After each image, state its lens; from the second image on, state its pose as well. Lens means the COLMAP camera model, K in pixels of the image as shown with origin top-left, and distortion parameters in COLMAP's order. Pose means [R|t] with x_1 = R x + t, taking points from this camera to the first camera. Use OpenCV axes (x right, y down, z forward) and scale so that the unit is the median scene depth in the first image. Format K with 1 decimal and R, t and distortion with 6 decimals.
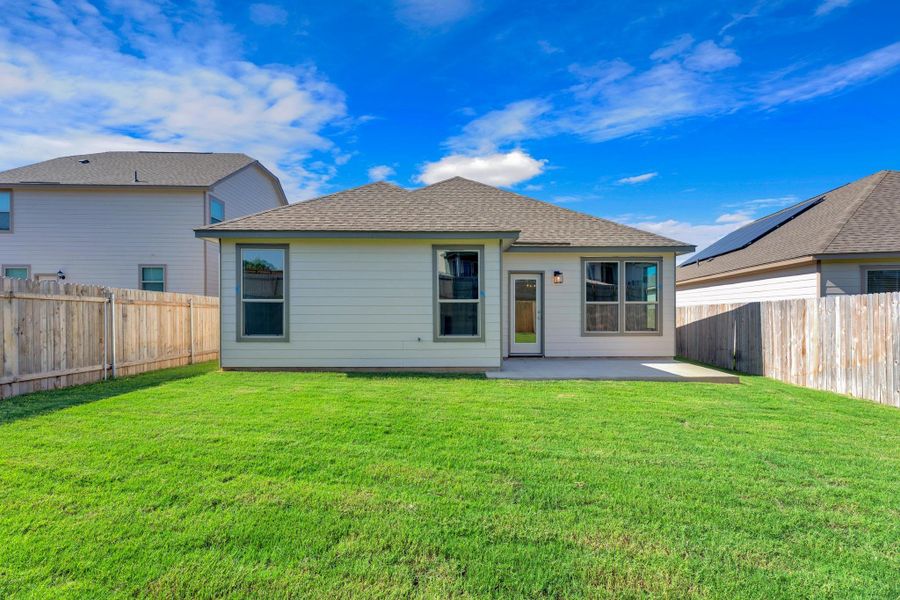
lens RADIAL K [[361.0, 0, 450.0], [0, 361.0, 300.0], [0, 0, 1]] dist [-0.000441, -0.000124]
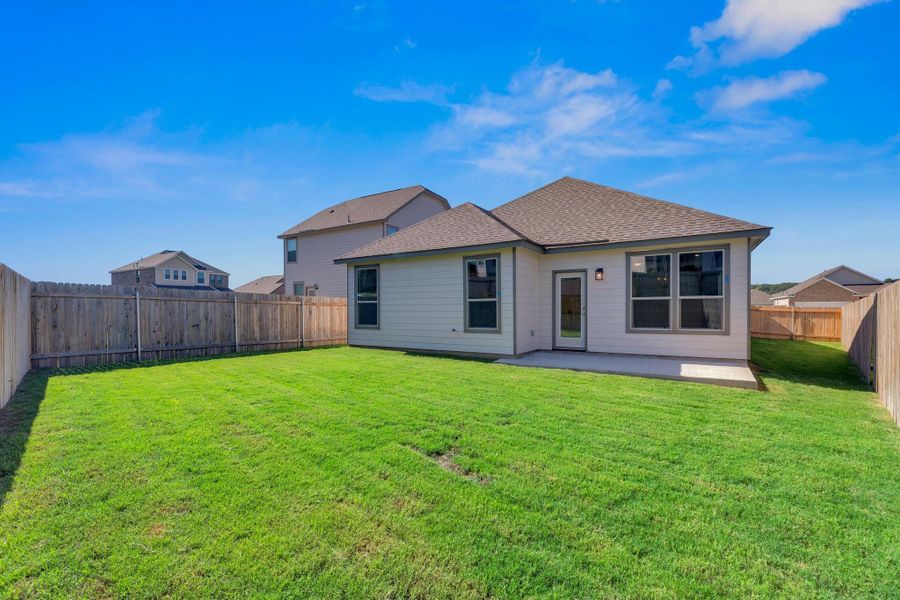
lens RADIAL K [[369.4, 0, 448.7], [0, 369.4, 303.3], [0, 0, 1]] dist [-0.000579, -0.000094]
pose [[0.842198, -0.013617, -0.538996, 0.585226], [0.022466, 0.999699, 0.009849, -0.001069], [0.538700, -0.020404, 0.842251, -0.127236]]
